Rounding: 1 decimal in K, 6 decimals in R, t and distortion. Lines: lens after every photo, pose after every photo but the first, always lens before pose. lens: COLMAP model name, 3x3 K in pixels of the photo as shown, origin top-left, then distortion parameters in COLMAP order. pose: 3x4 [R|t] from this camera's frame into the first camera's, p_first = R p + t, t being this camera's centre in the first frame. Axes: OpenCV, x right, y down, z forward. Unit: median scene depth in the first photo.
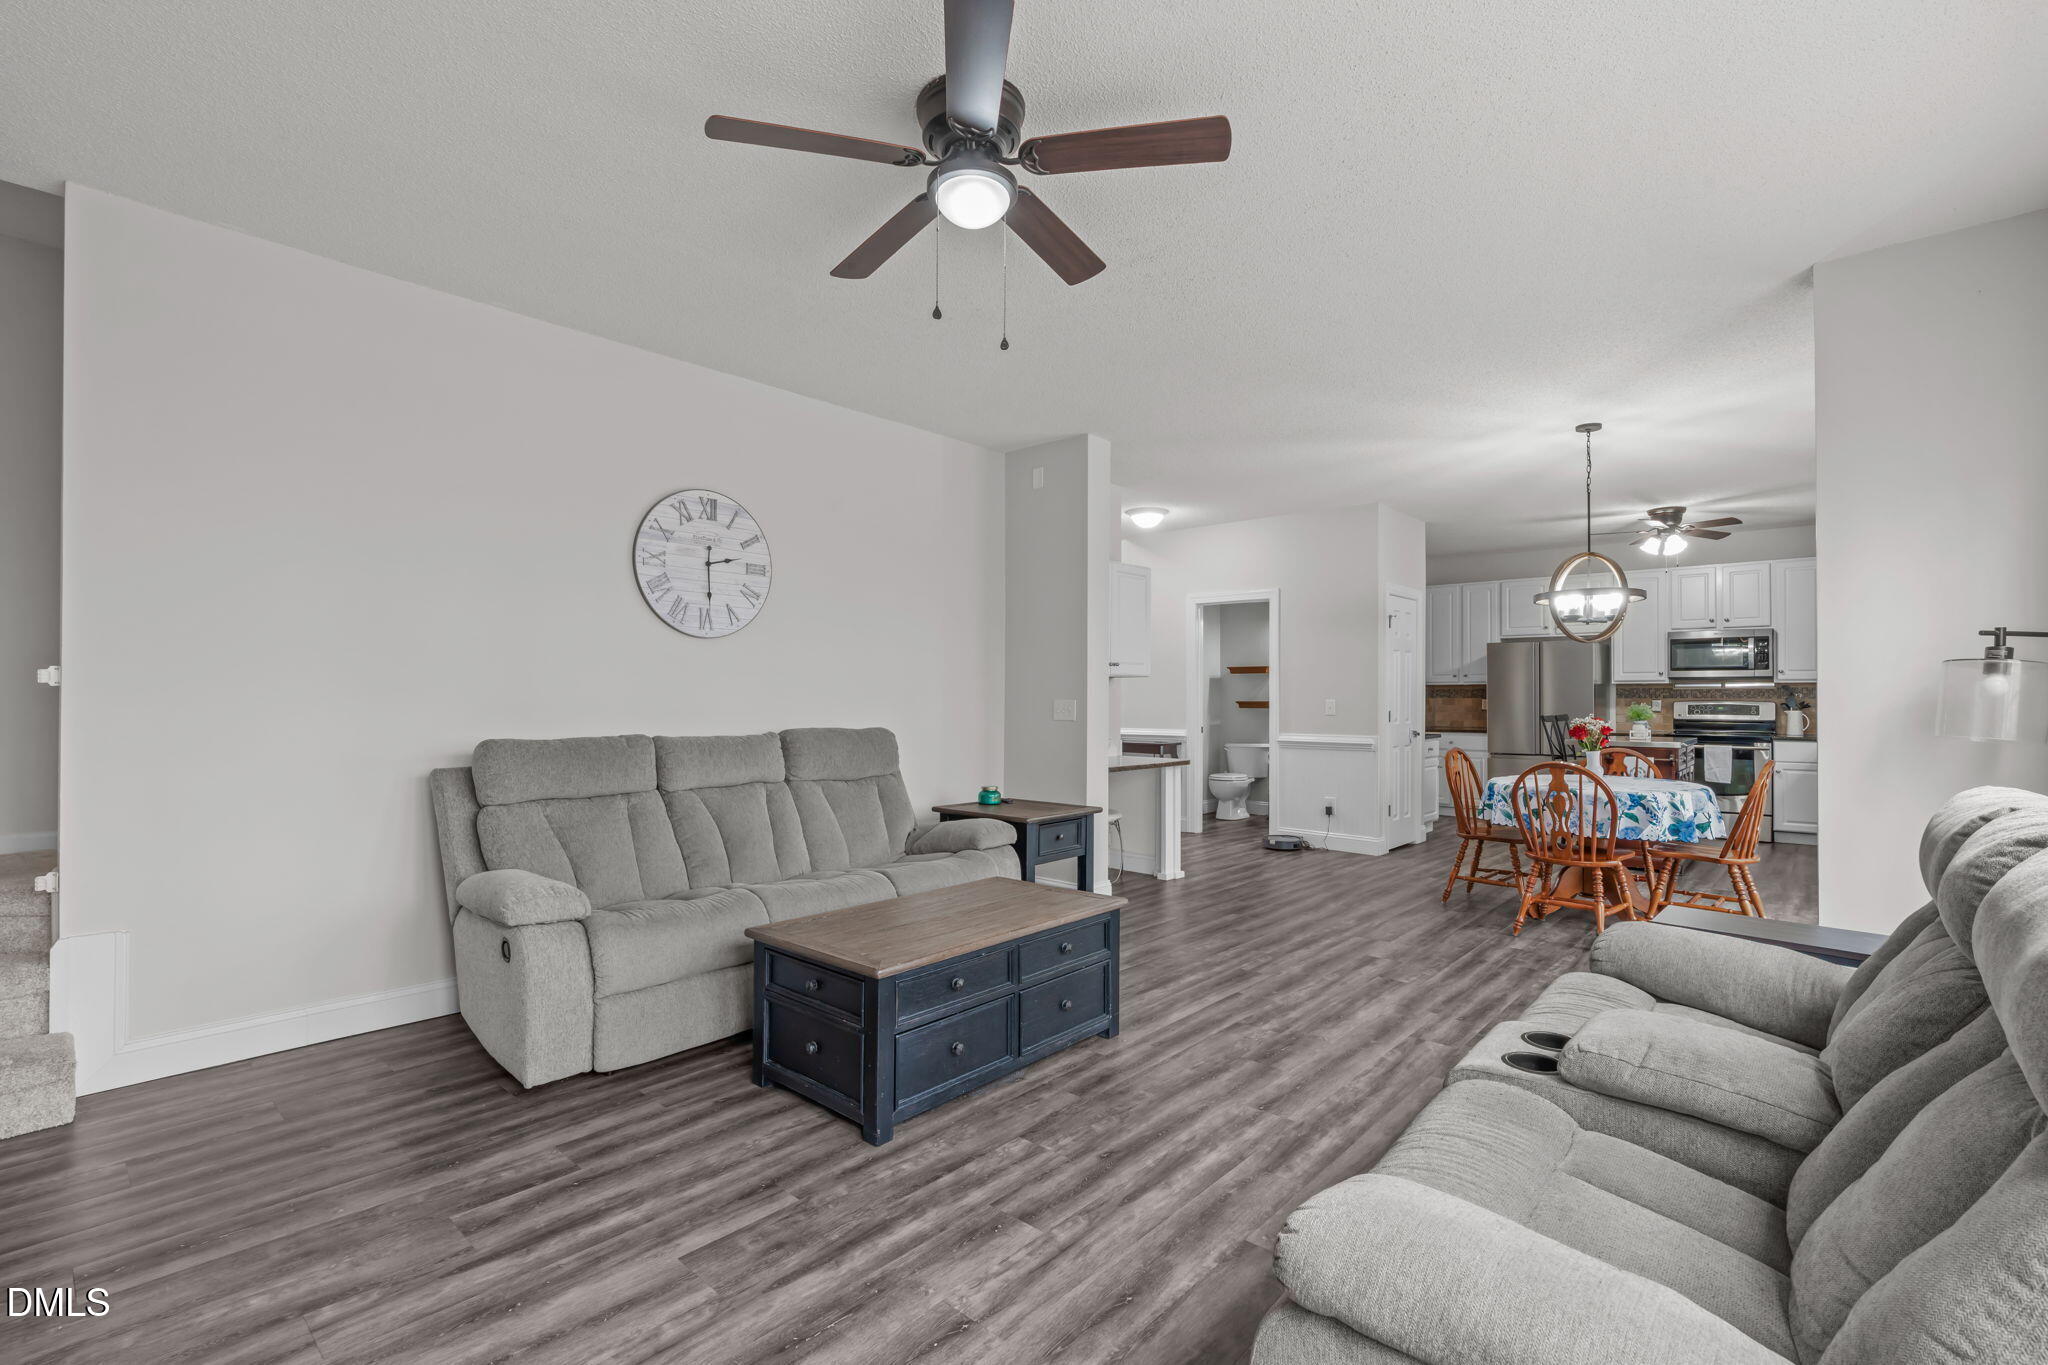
lens RADIAL K [[919.1, 0, 1037.4], [0, 919.1, 692.2], [0, 0, 1]] dist [-0.005632, -0.000023]
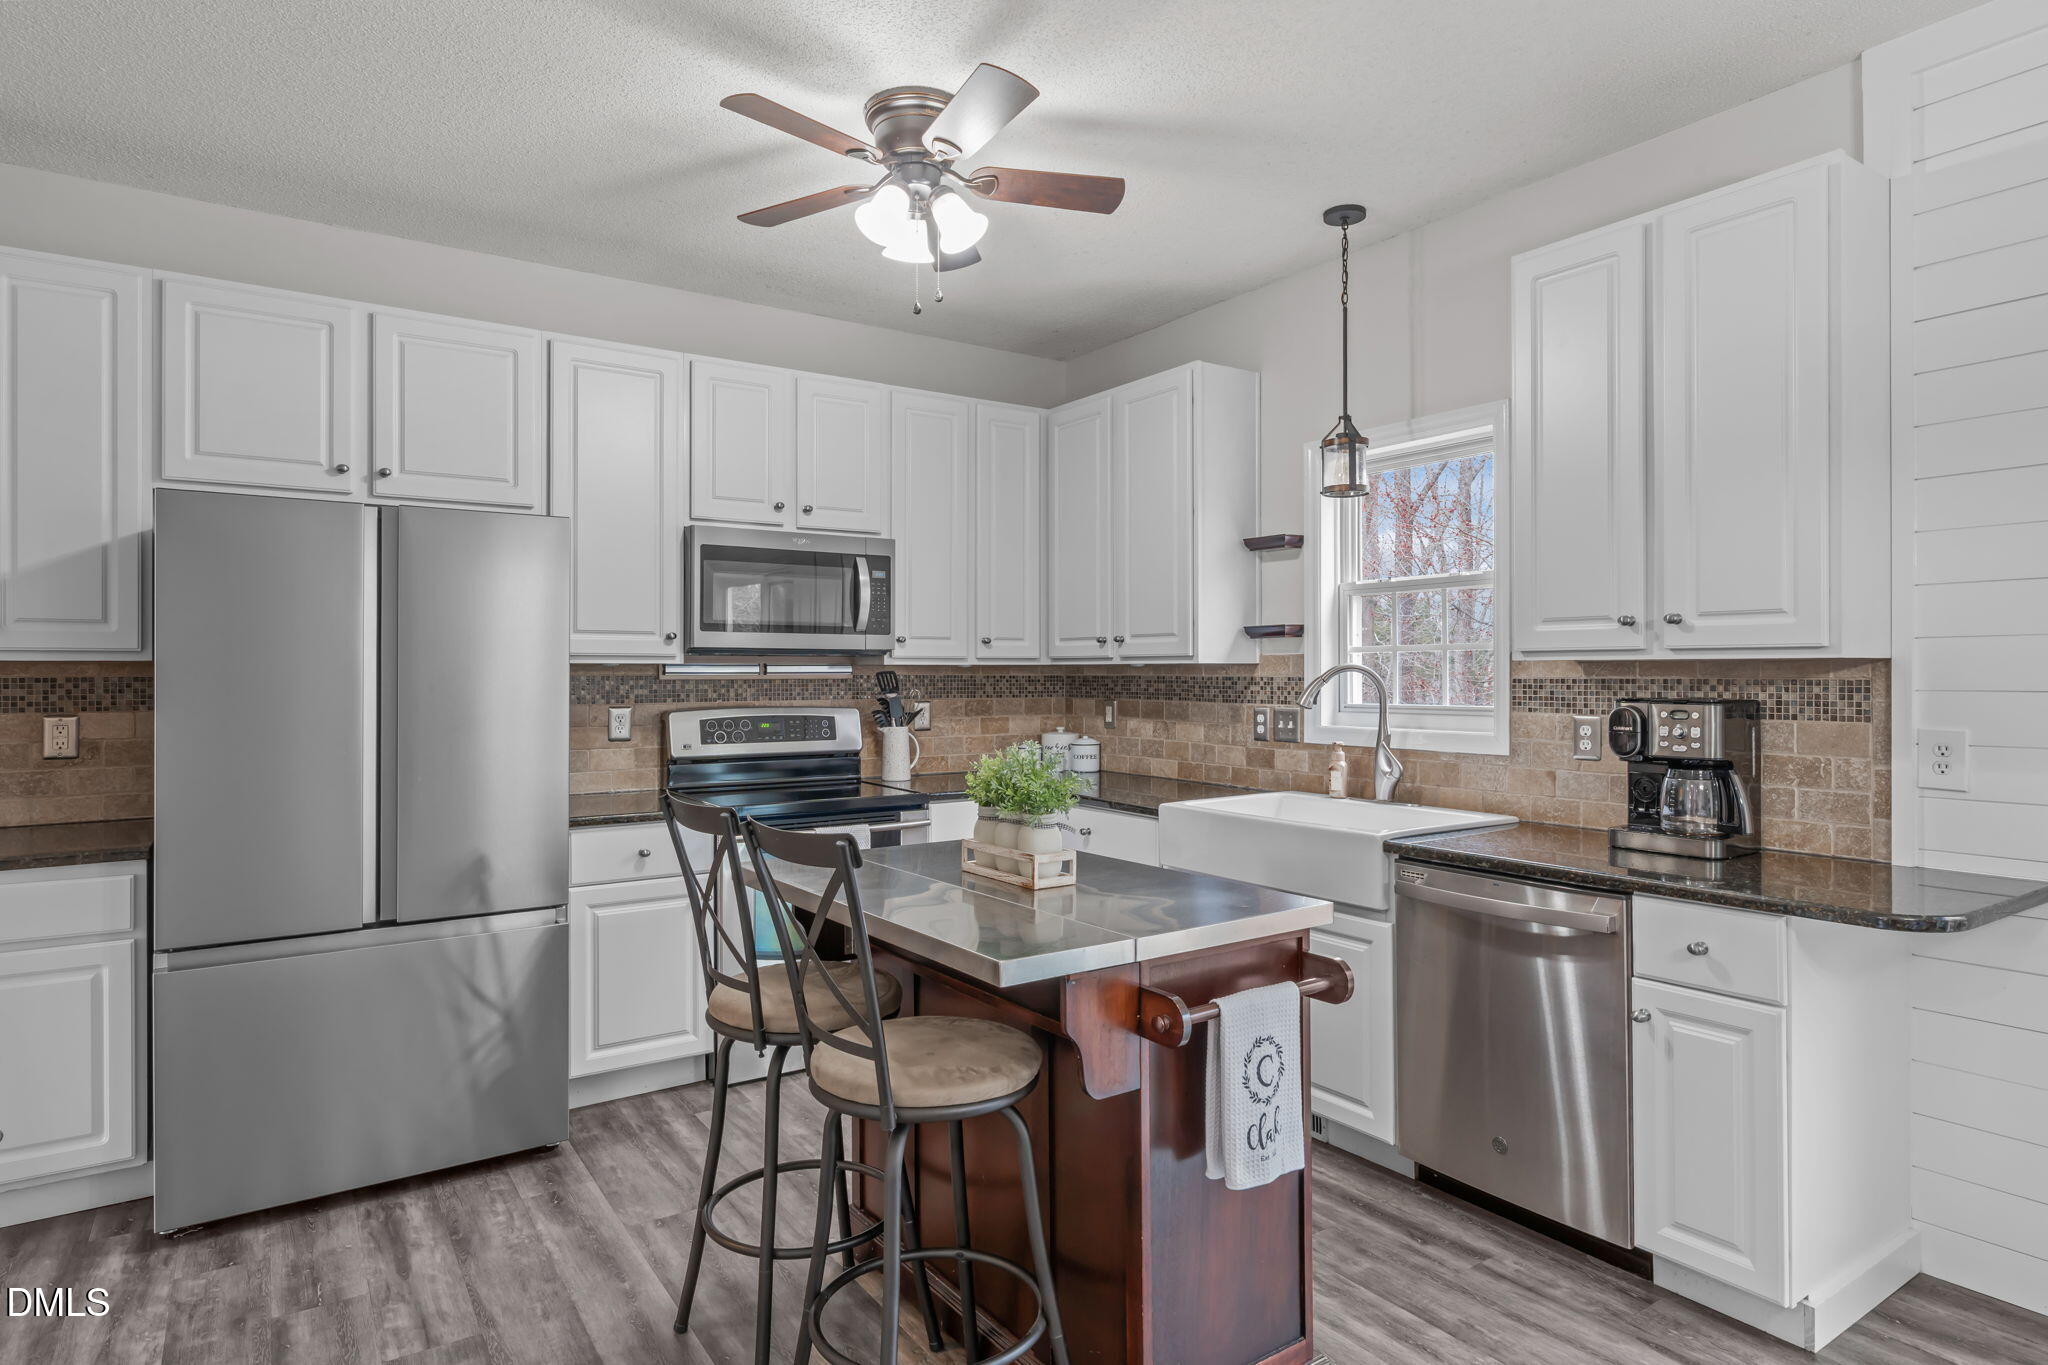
lens RADIAL K [[1125.6, 0, 1029.9], [0, 1125.6, 689.0], [0, 0, 1]] dist [-0.027873, 0.009392]
pose [[0.249068, -0.013820, 0.968387, 0.324649], [-0.002819, 0.999884, 0.014994, -0.007702], [-0.968482, -0.006464, 0.249000, 0.860066]]
